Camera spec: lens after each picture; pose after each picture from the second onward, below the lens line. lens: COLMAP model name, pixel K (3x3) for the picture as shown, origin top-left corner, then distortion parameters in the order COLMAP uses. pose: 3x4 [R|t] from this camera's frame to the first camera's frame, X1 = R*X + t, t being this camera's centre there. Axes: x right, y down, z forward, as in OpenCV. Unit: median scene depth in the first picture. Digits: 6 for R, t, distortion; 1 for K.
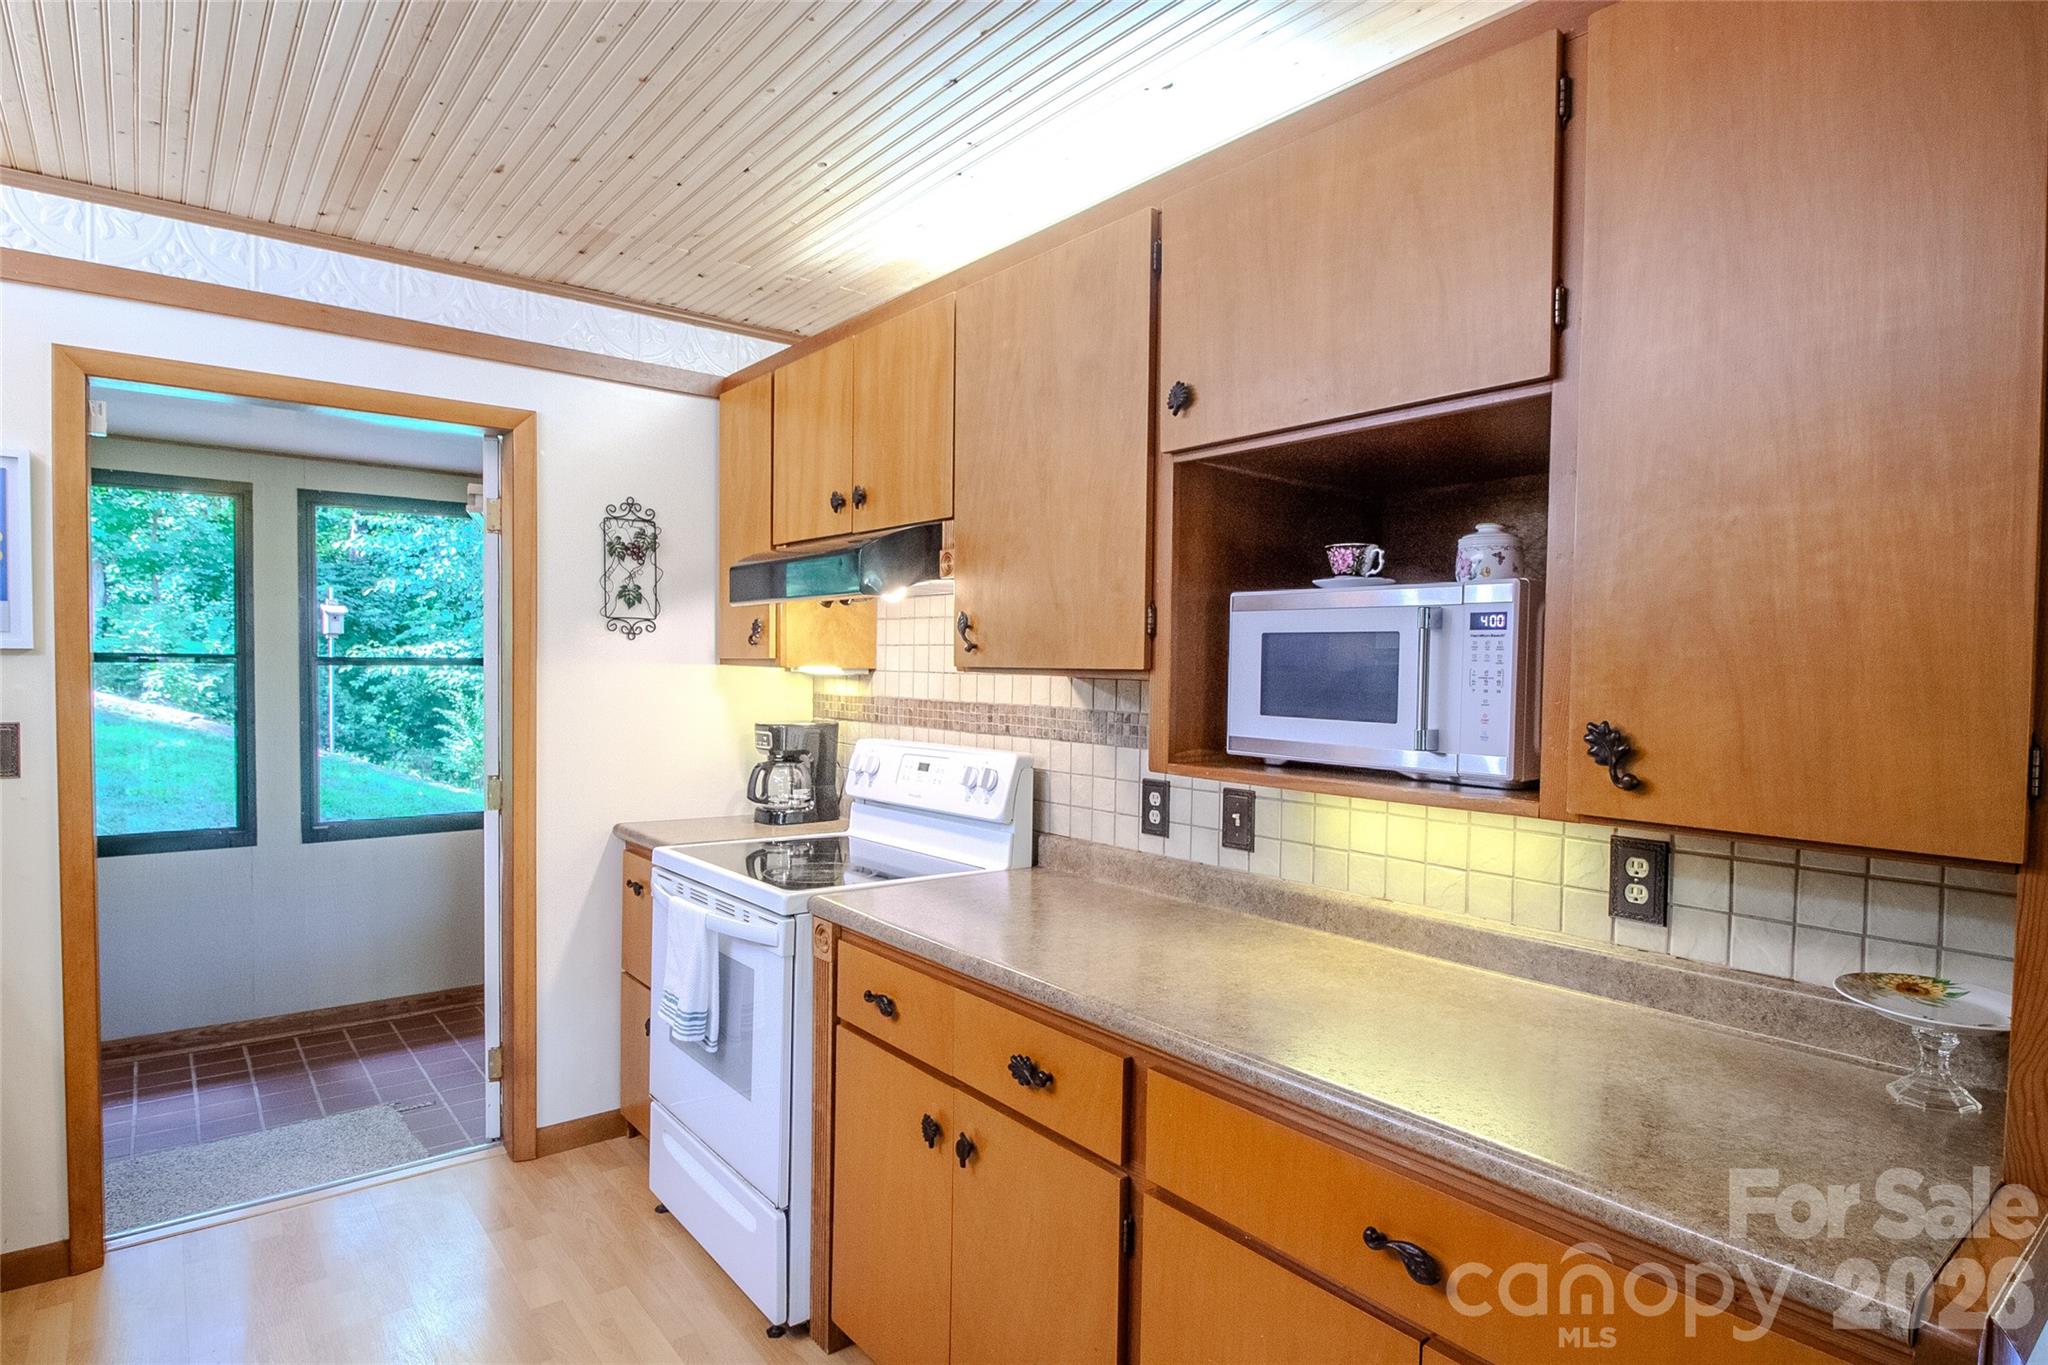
lens RADIAL K [[1090.0, 0, 1030.9], [0, 1090.0, 701.5], [0, 0, 1]] dist [0.008680, -0.016238]
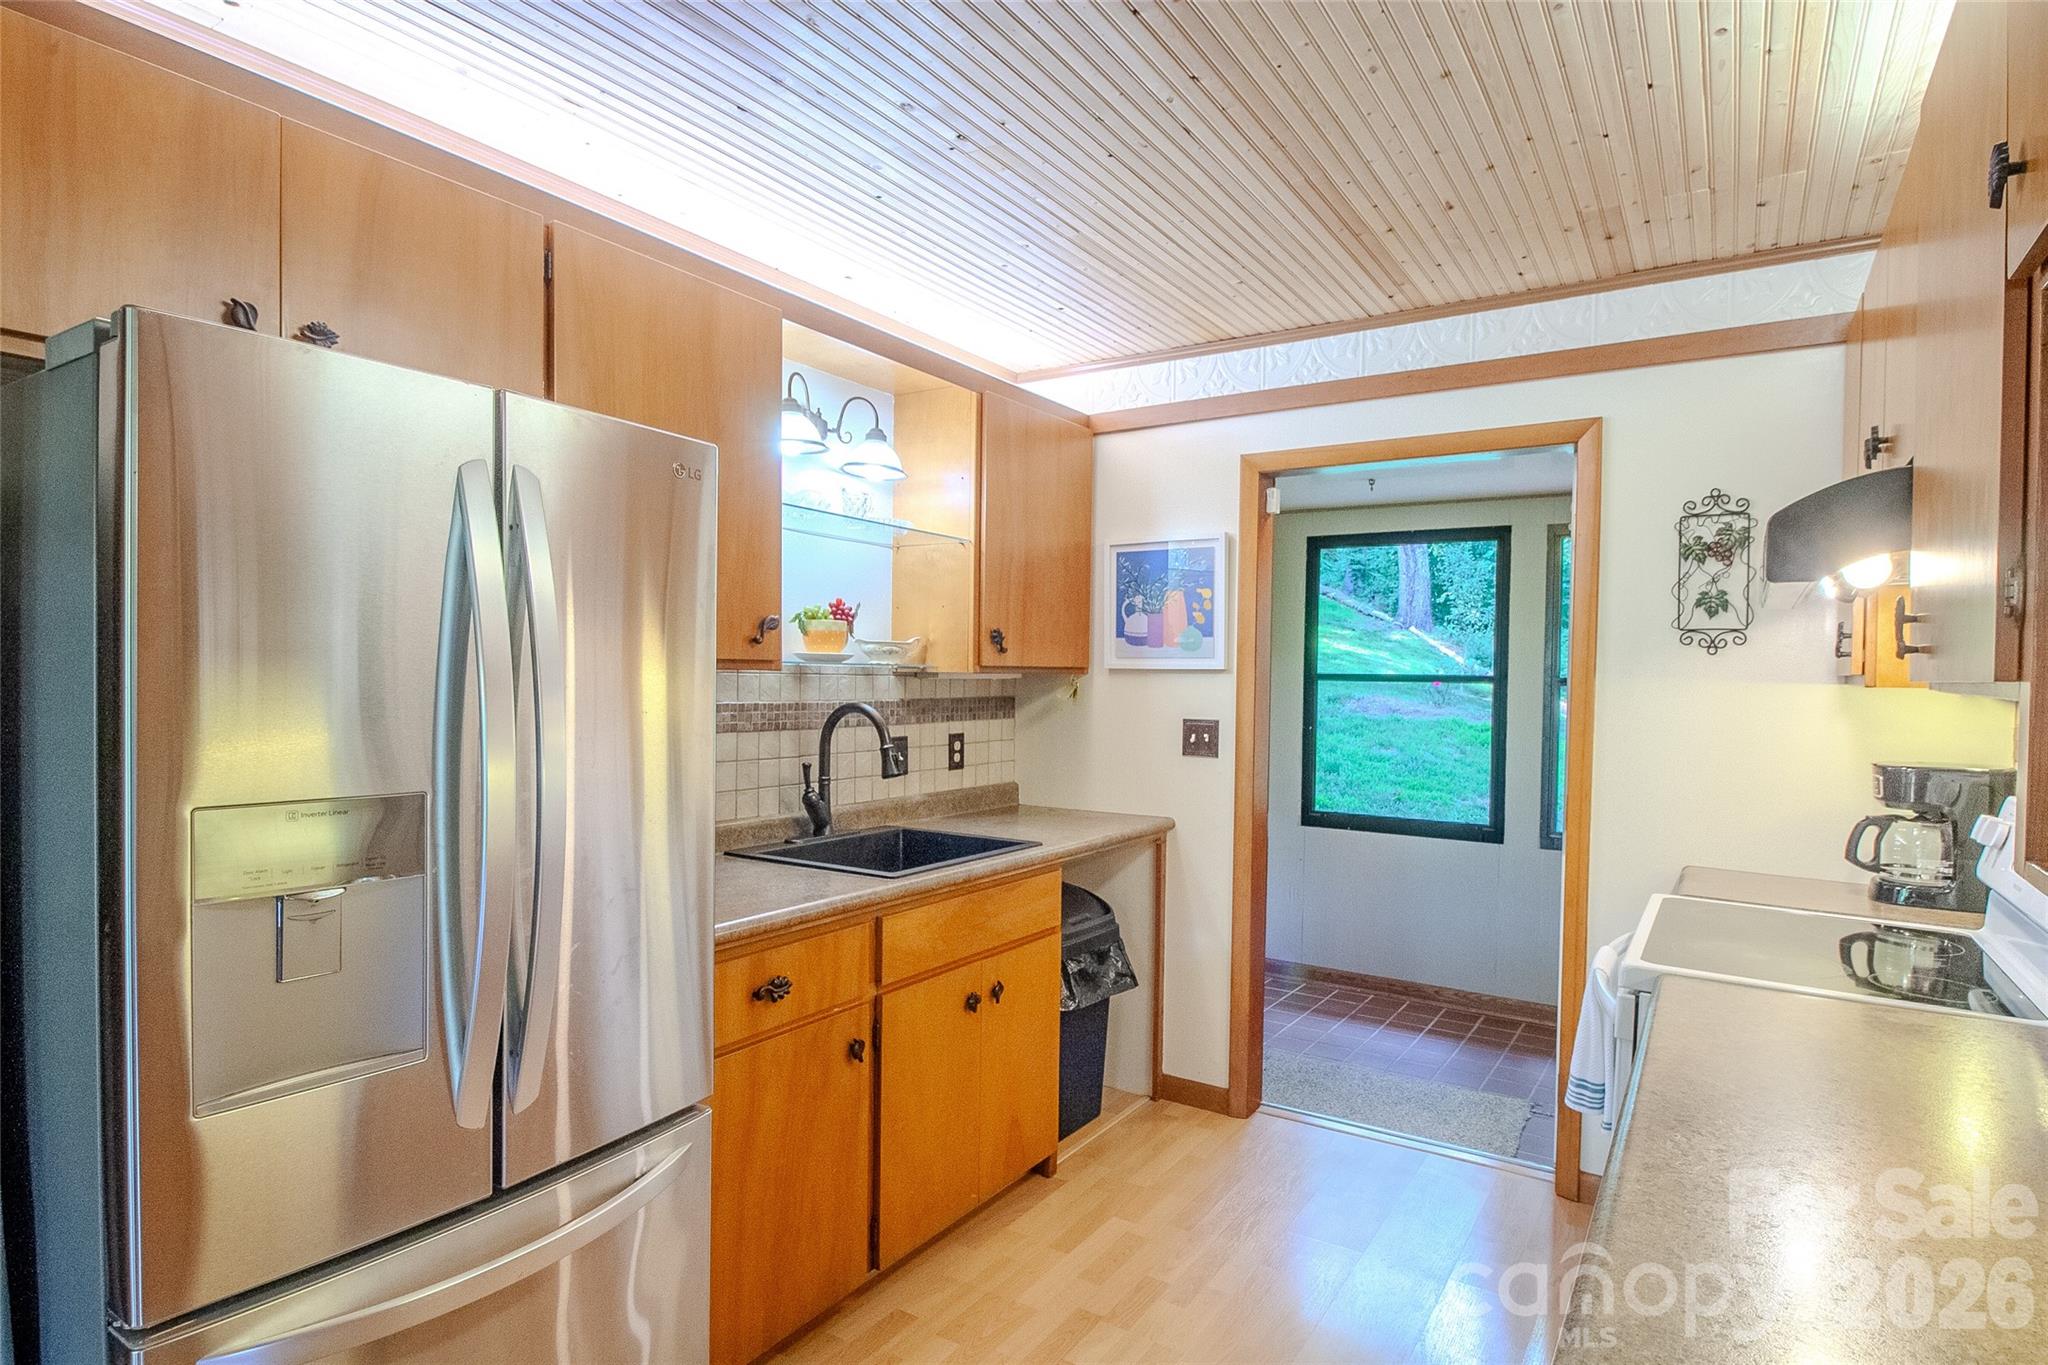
lens RADIAL K [[1090.0, 0, 1030.9], [0, 1090.0, 701.5], [0, 0, 1]] dist [0.008680, -0.016238]
pose [[0.313117, 0.017092, -0.949561, 0.302309], [-0.040667, 0.999162, 0.004575, -0.001884], [0.948843, 0.037183, 0.313550, 0.241308]]
